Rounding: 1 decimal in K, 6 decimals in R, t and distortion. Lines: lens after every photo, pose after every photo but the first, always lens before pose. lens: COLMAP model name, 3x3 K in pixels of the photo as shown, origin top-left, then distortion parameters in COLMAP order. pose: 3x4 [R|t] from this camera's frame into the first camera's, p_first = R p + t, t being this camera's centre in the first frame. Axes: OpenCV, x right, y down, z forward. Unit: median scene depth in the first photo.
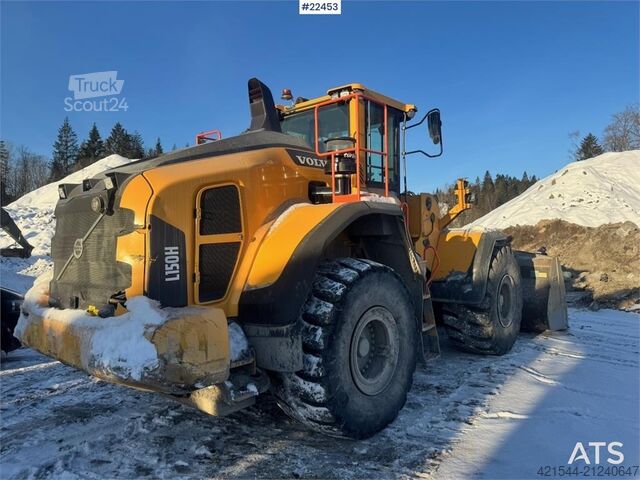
lens RADIAL K [[444.2, 0, 323.5], [0, 444.2, 241.9], [0, 0, 1]] dist [0.110940, -0.126239]
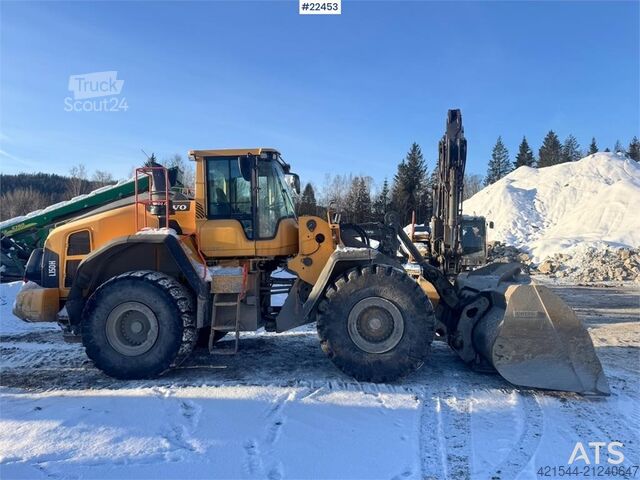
lens RADIAL K [[444.2, 0, 323.5], [0, 444.2, 241.9], [0, 0, 1]] dist [0.110940, -0.126239]
pose [[0.587637, -0.005177, -0.809108, 1.990120], [-0.009004, 0.999876, -0.012937, -0.058395], [0.809075, 0.014887, 0.587517, 0.653604]]
